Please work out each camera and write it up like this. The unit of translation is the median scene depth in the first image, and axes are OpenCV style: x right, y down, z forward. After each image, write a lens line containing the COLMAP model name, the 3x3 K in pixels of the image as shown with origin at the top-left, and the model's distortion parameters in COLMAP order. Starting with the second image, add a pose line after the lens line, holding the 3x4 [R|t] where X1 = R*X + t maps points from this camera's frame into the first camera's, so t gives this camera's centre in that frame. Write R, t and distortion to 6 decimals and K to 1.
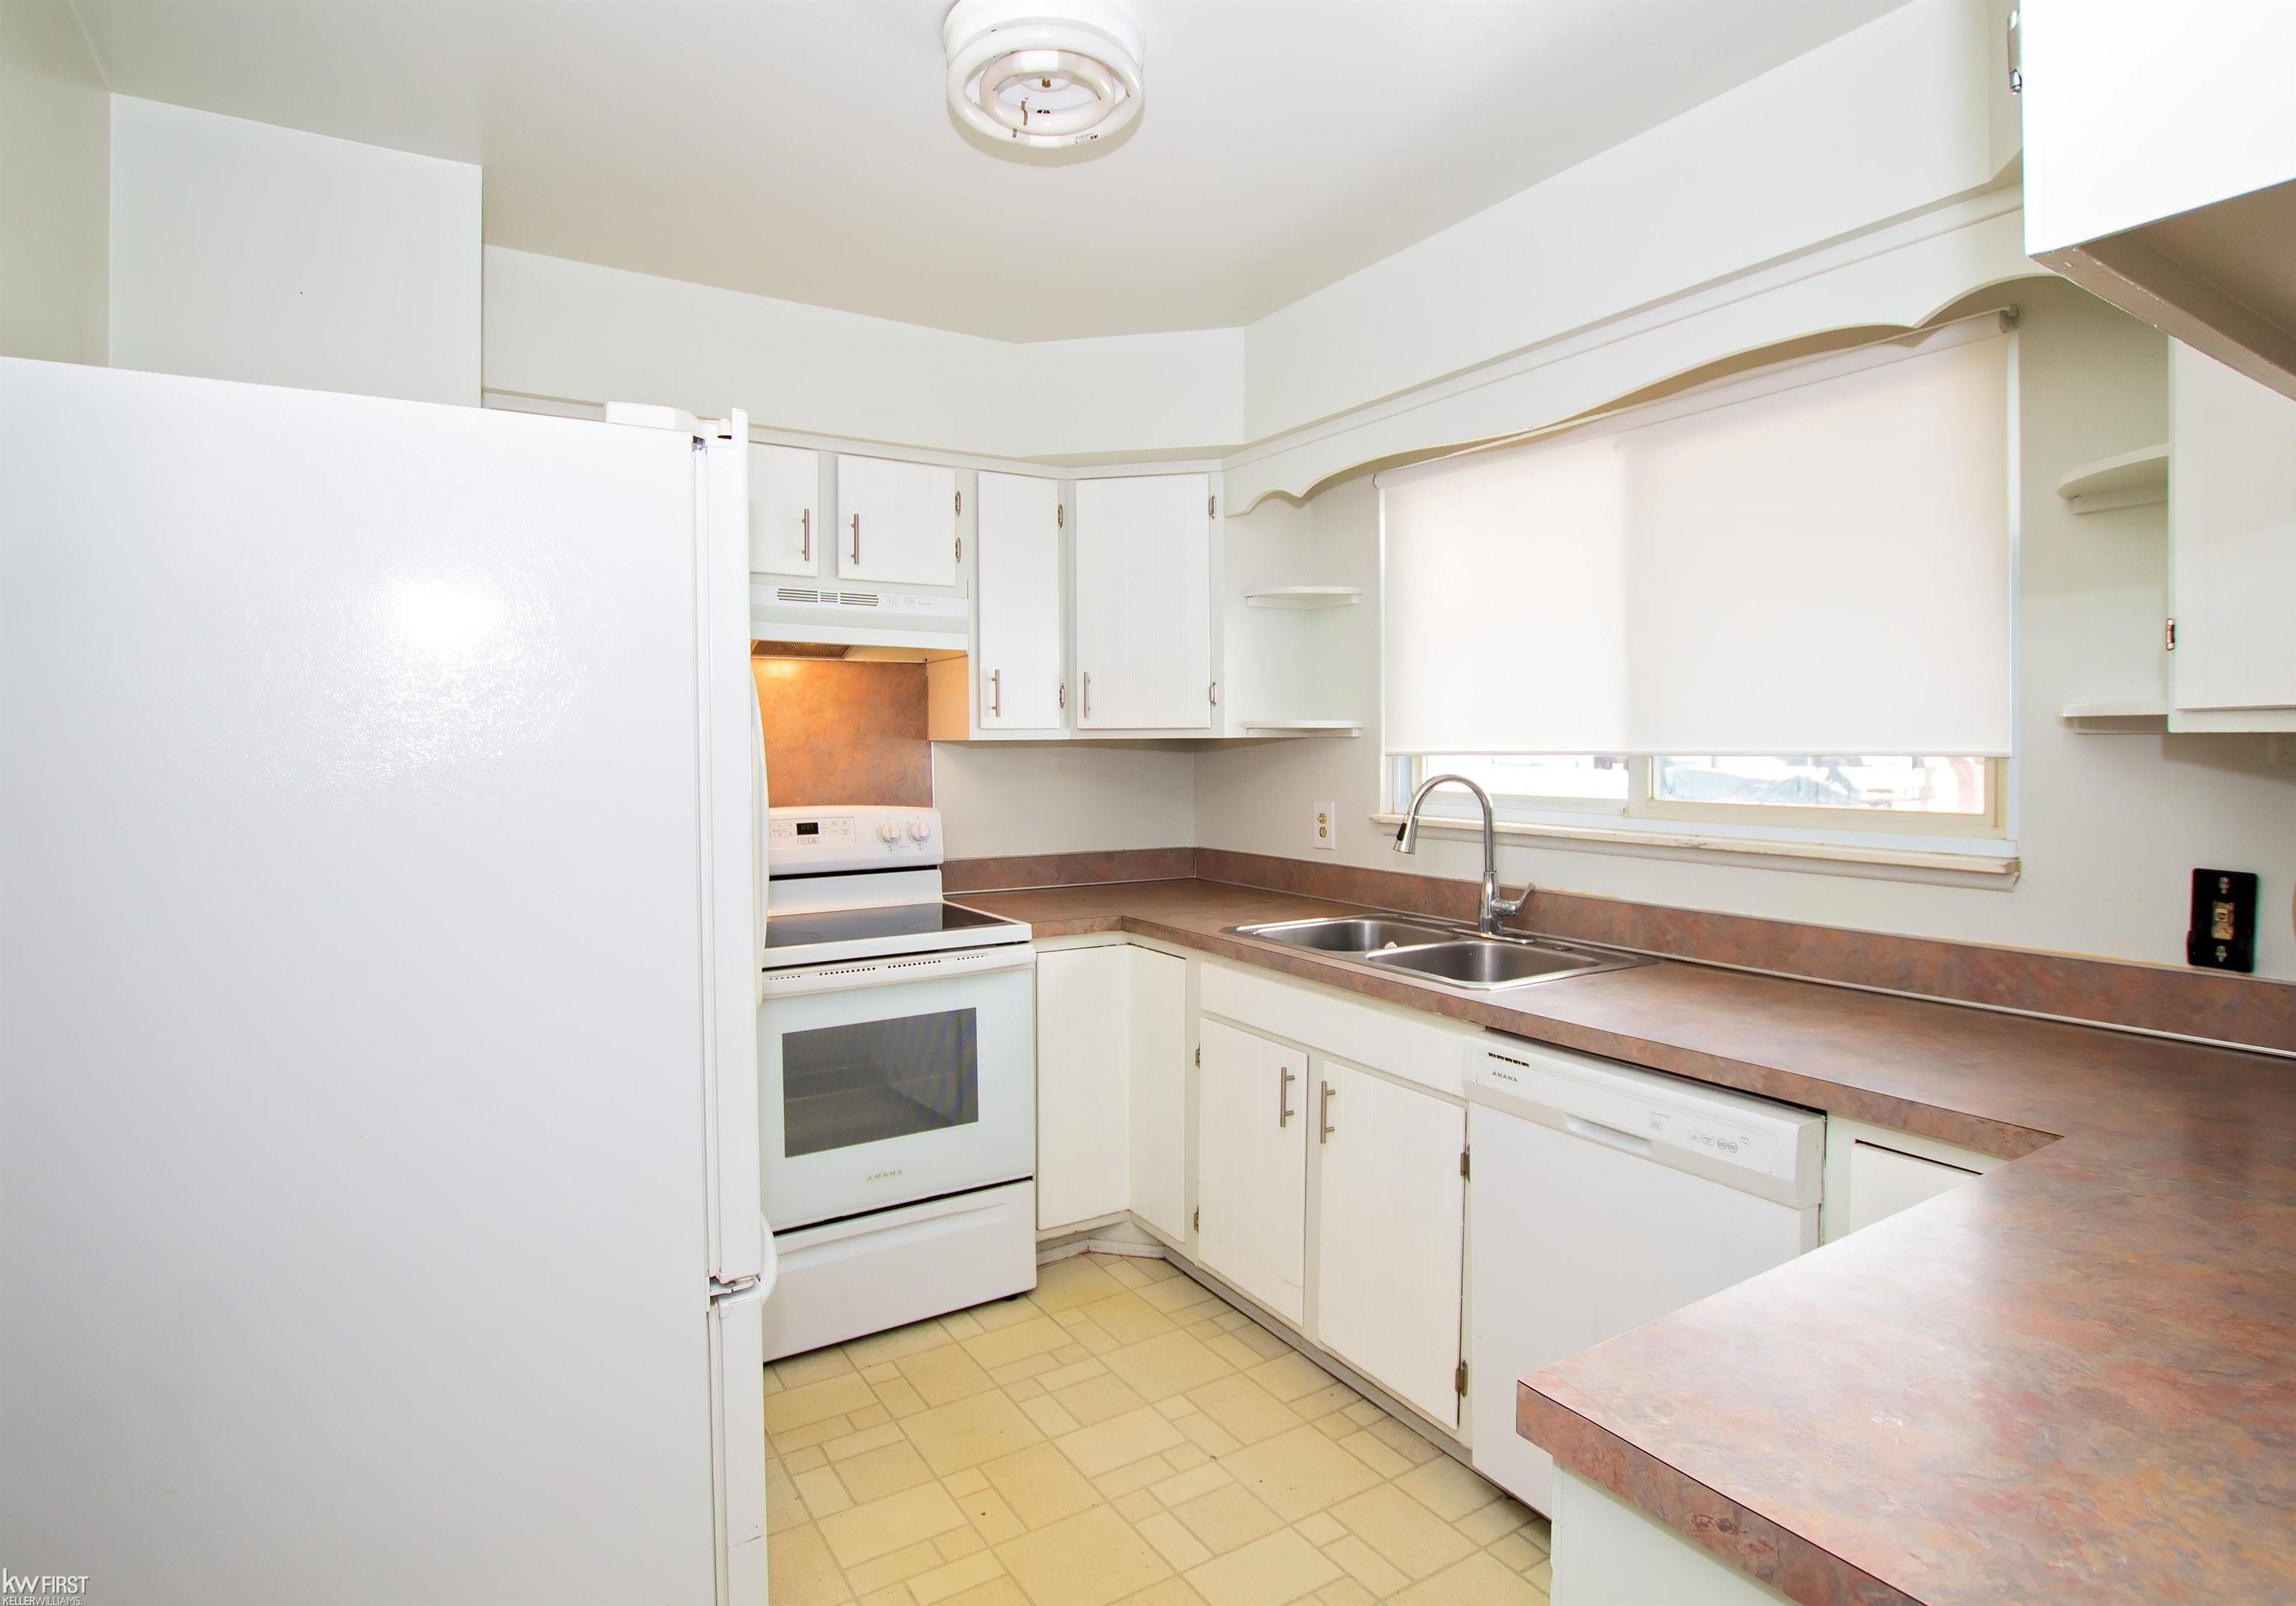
lens RADIAL K [[1180.6, 0, 1151.4], [0, 1180.6, 750.5], [0, 0, 1]] dist [-0.022231, 0.000255]
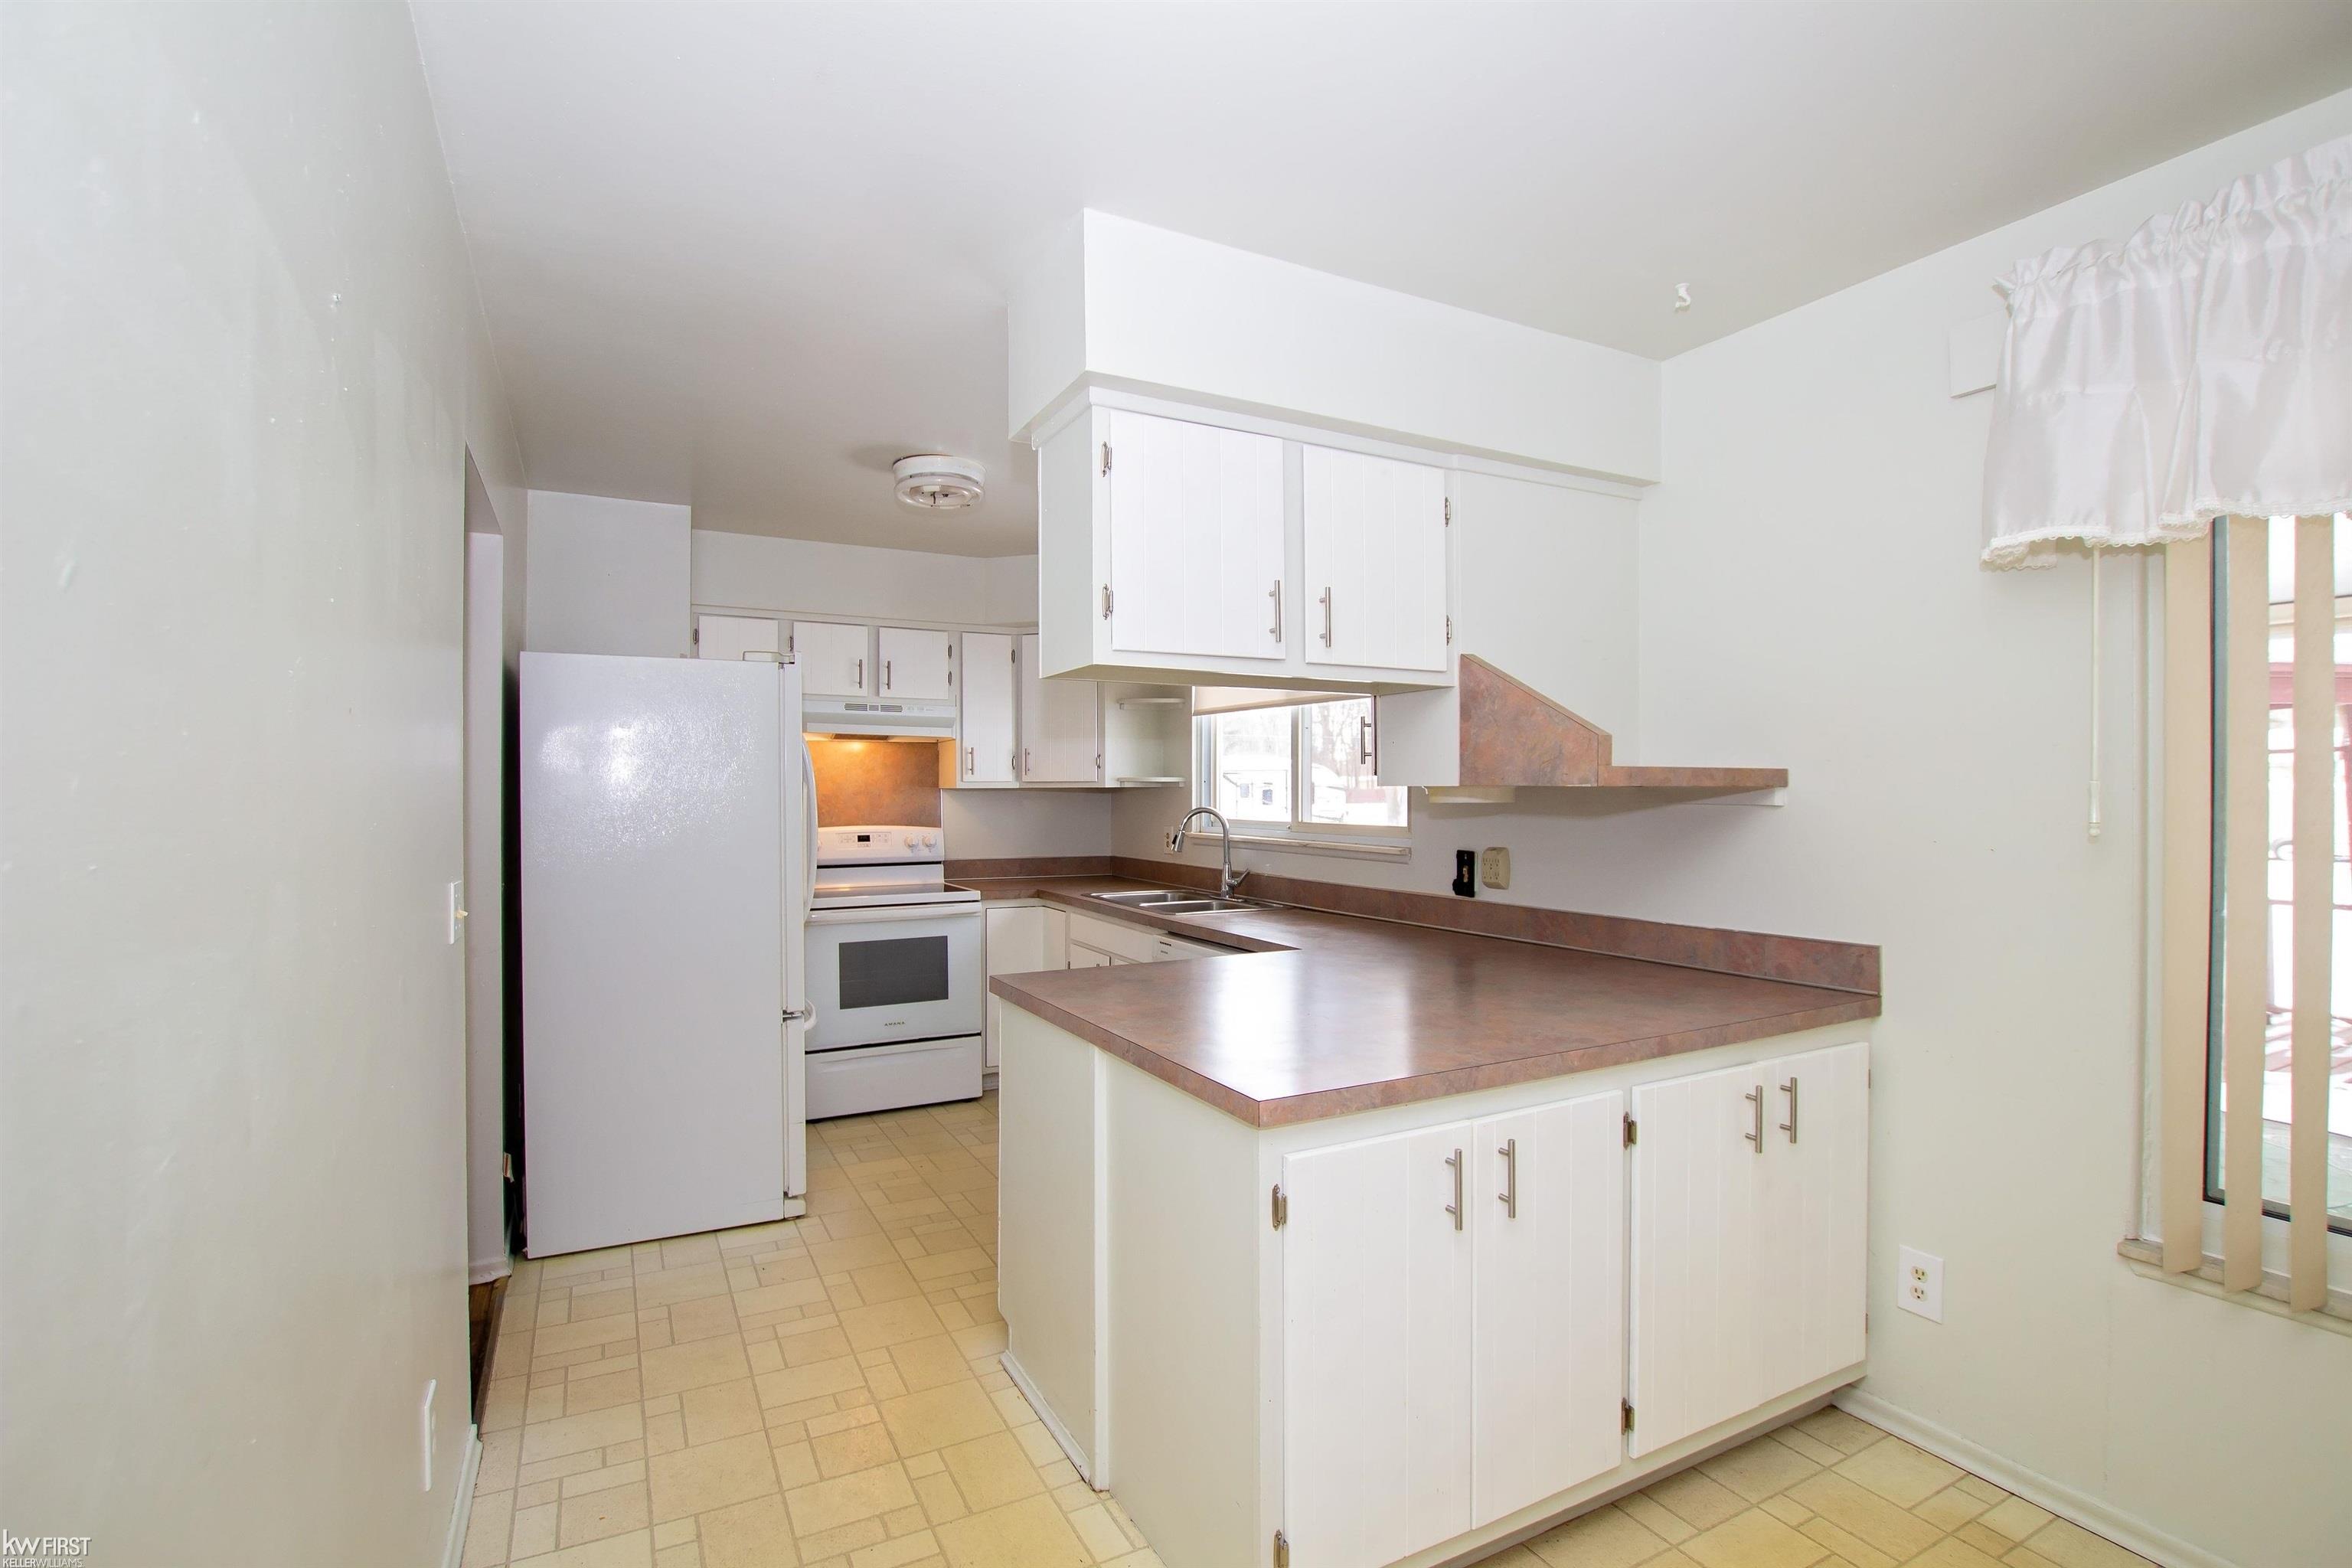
lens RADIAL K [[1112.1, 0, 1176.0], [0, 1112.1, 784.0], [0, 0, 1]] dist [-0.033220, 0.001993]
pose [[0.996208, 0.002904, -0.086957, 0.324946], [-0.004127, 0.999895, -0.013889, 0.006647], [0.086907, 0.014195, 0.996115, -0.625363]]
